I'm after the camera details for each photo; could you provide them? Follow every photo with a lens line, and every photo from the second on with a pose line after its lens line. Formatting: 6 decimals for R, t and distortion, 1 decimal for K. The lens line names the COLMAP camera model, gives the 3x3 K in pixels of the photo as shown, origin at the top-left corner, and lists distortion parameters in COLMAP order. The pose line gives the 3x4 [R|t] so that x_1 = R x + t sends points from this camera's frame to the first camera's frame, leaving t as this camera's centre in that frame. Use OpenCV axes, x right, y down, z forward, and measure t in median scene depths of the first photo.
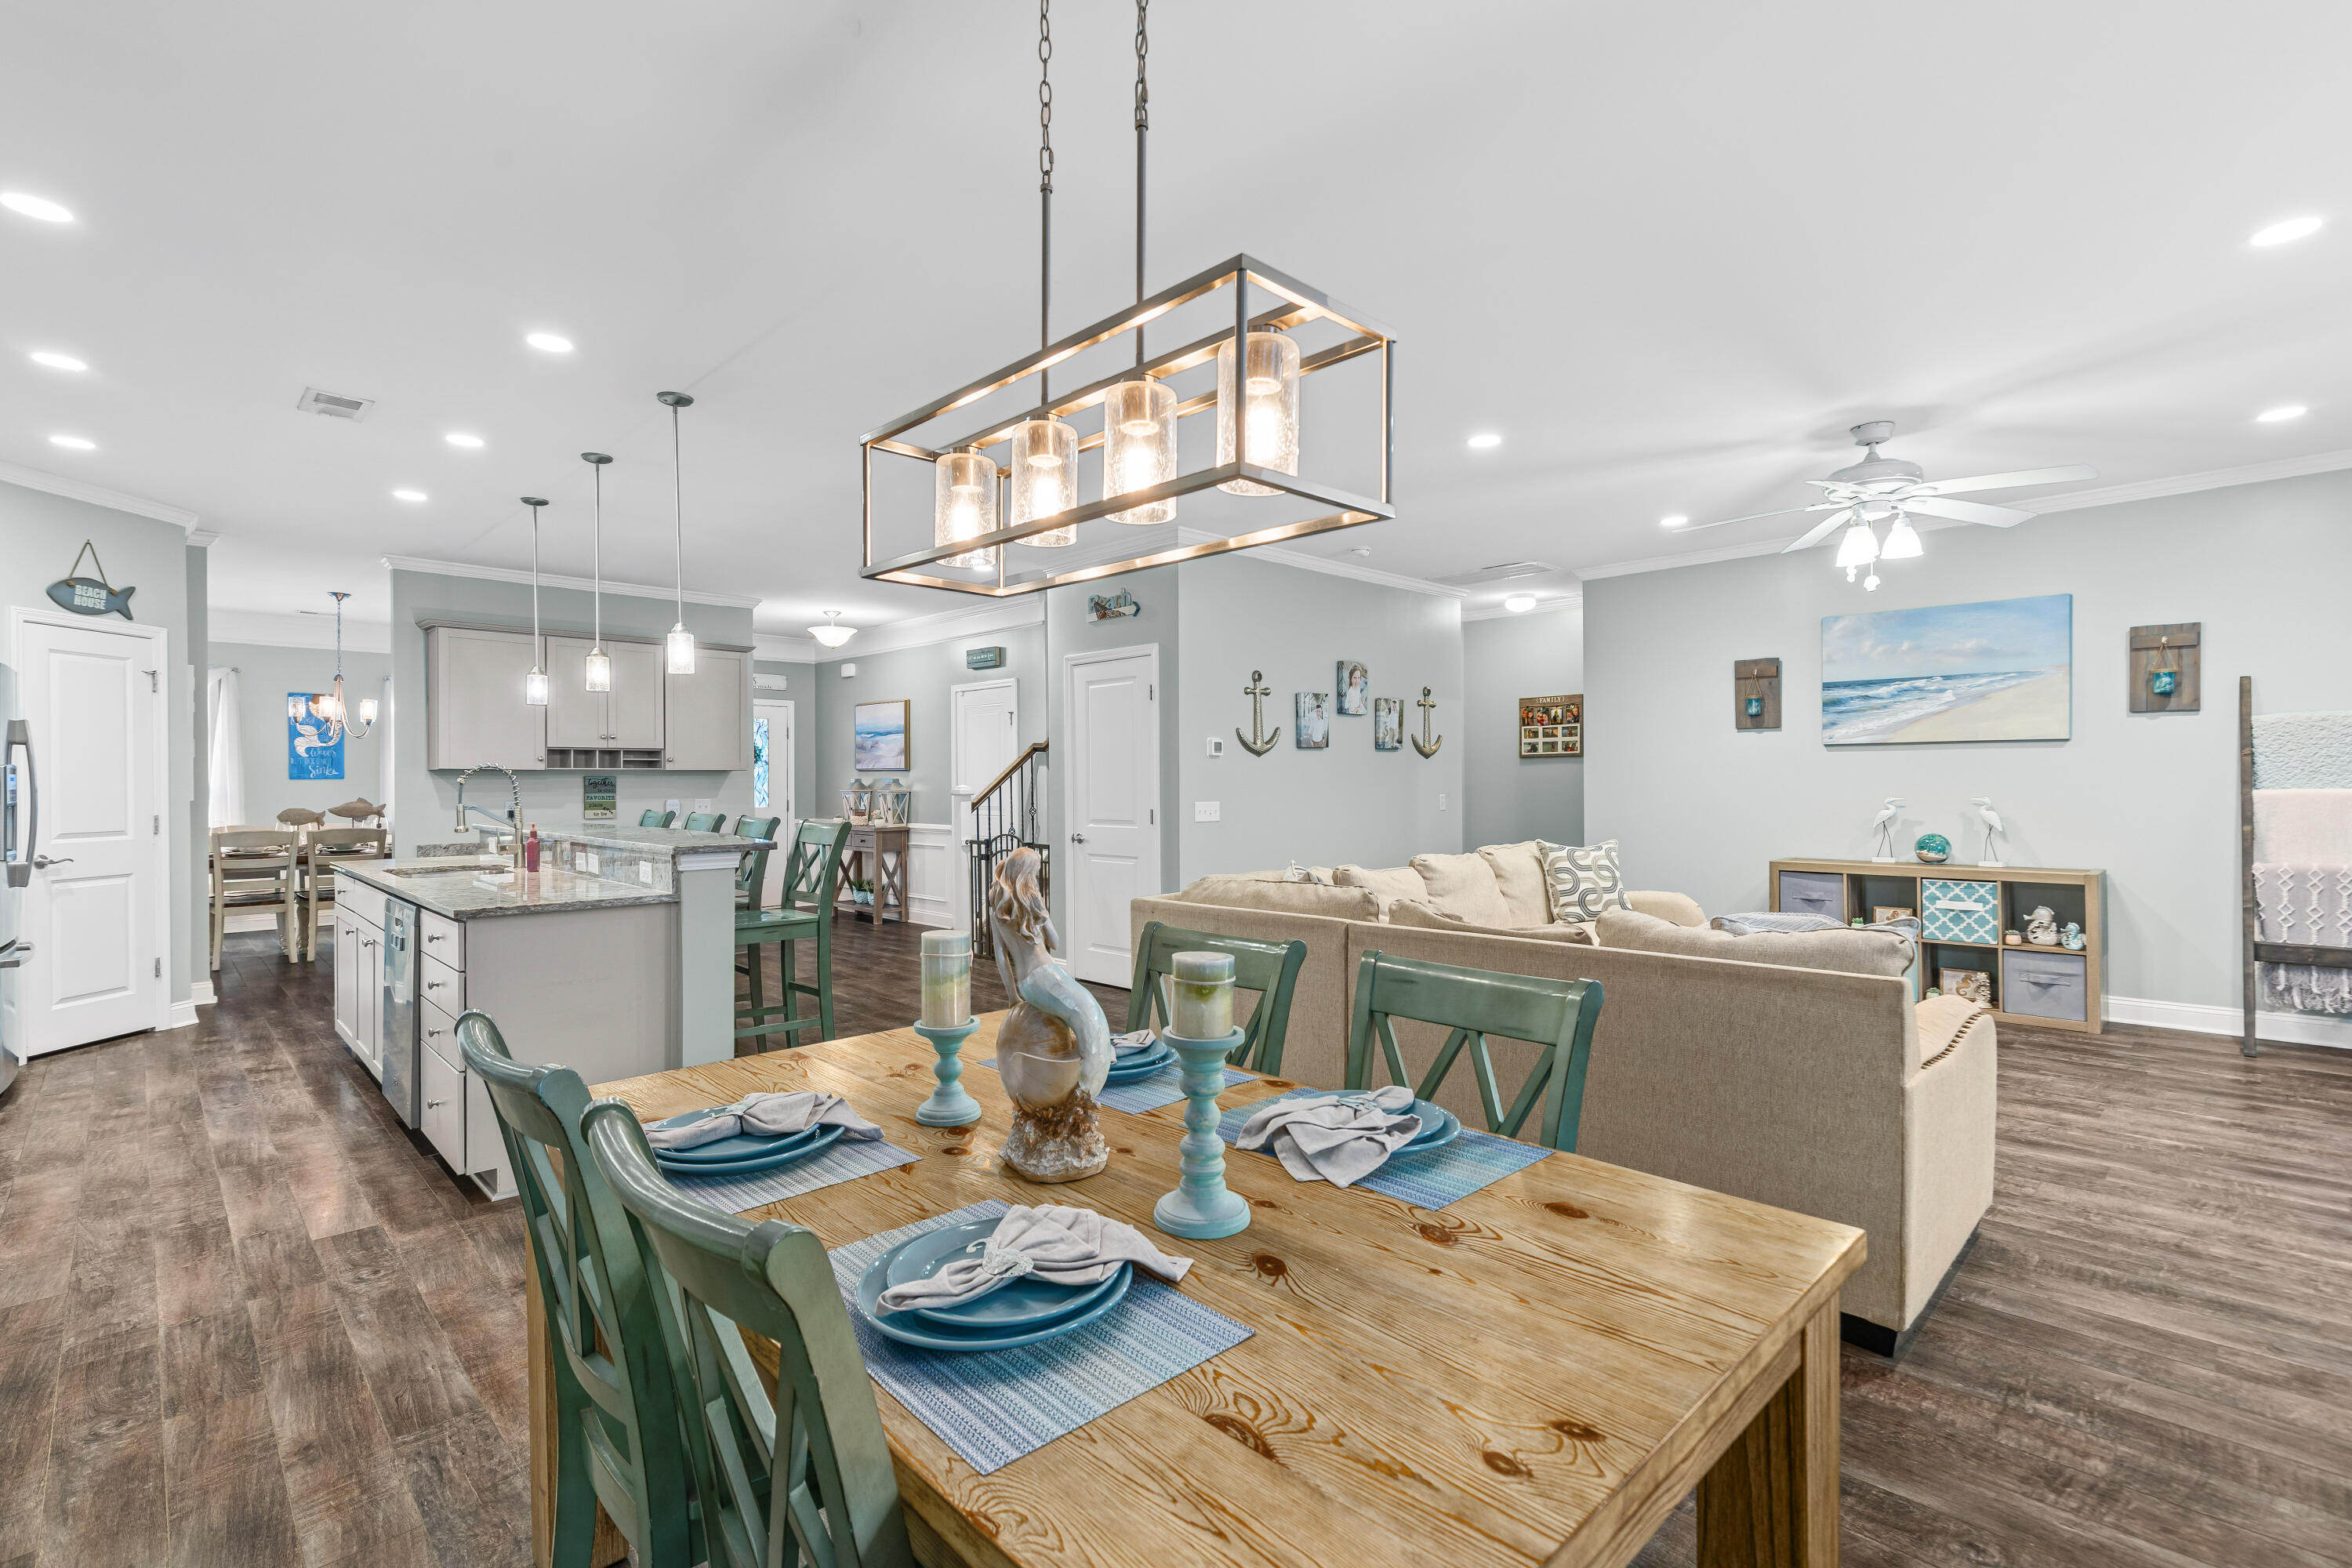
lens RADIAL K [[1060.0, 0, 1180.2], [0, 1060.0, 782.4], [0, 0, 1]] dist [0.011317, -0.002442]
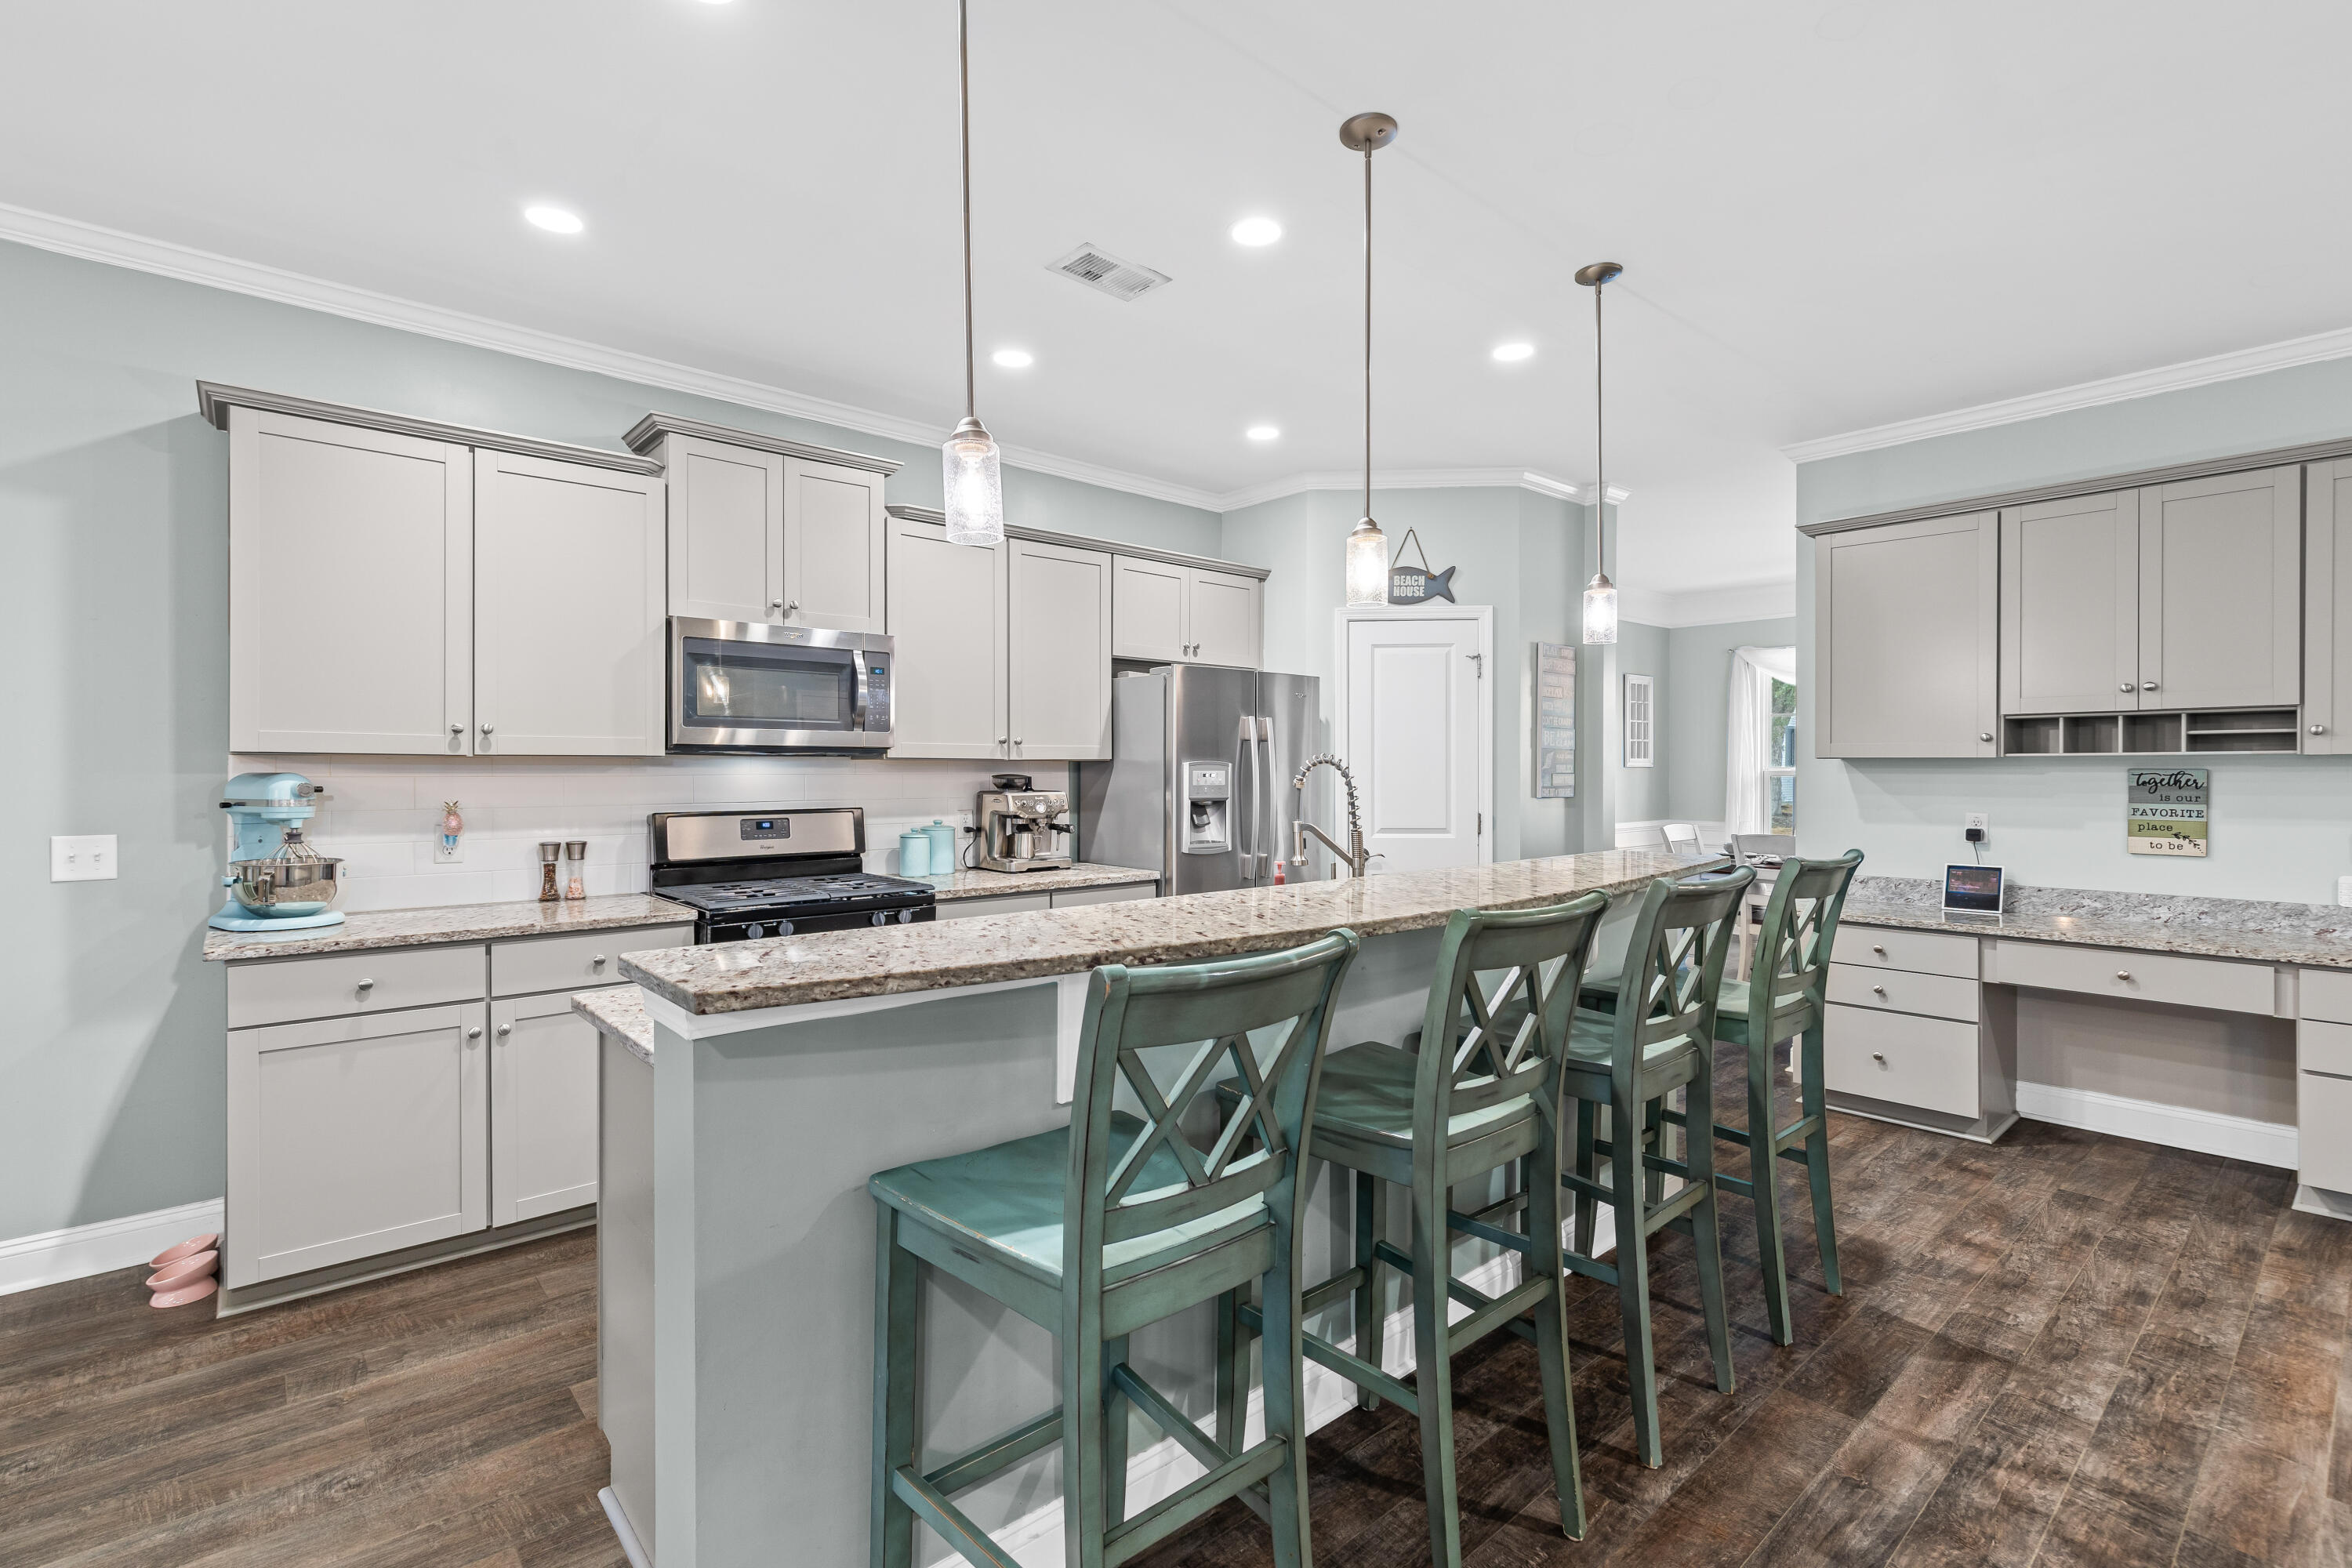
lens RADIAL K [[1060.0, 0, 1182.6], [0, 1060.0, 771.7], [0, 0, 1]] dist [0.011317, -0.002442]
pose [[-0.058158, 0.006515, -0.998286, -0.038852], [-0.000960, 0.999978, 0.006582, -0.009289], [0.998307, 0.001341, -0.058150, 0.744704]]
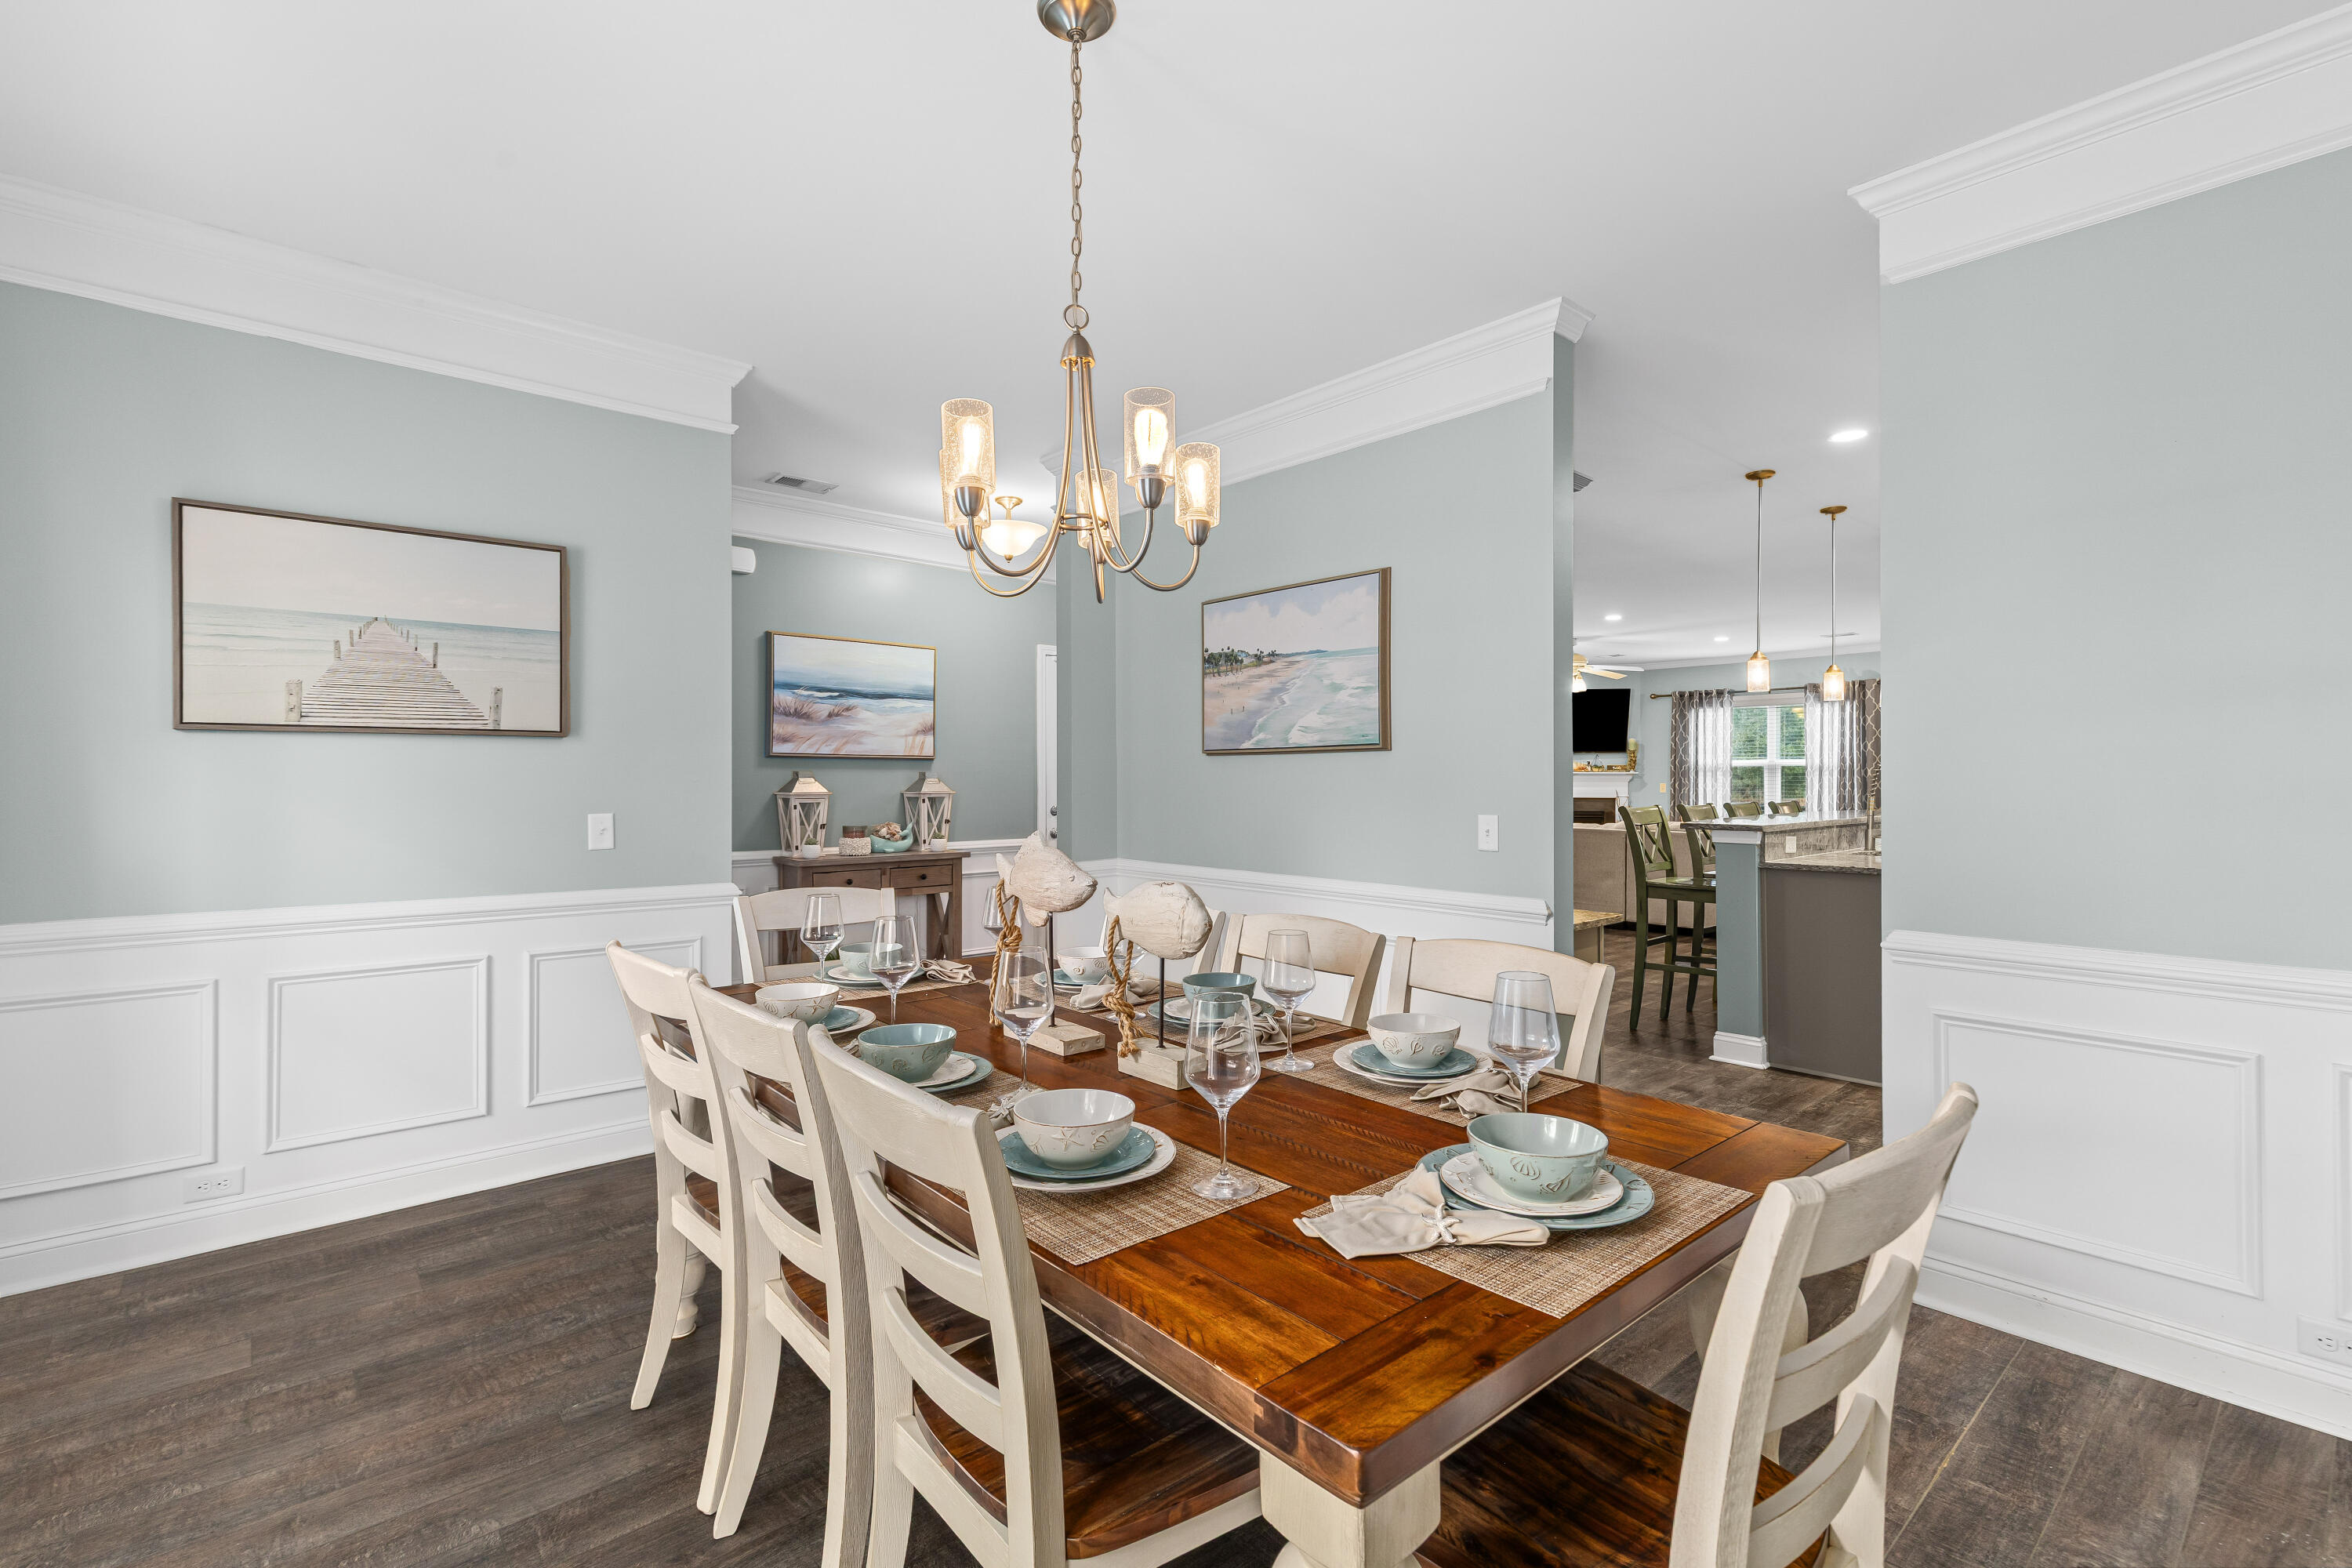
lens RADIAL K [[1060.0, 0, 1187.0], [0, 1060.0, 778.5], [0, 0, 1]] dist [0.011317, -0.002442]
pose [[0.047668, 0.003080, 0.998858, -1.419706], [0.000798, 0.999995, -0.003121, 0.002929], [-0.998863, 0.000946, 0.047665, 1.332258]]
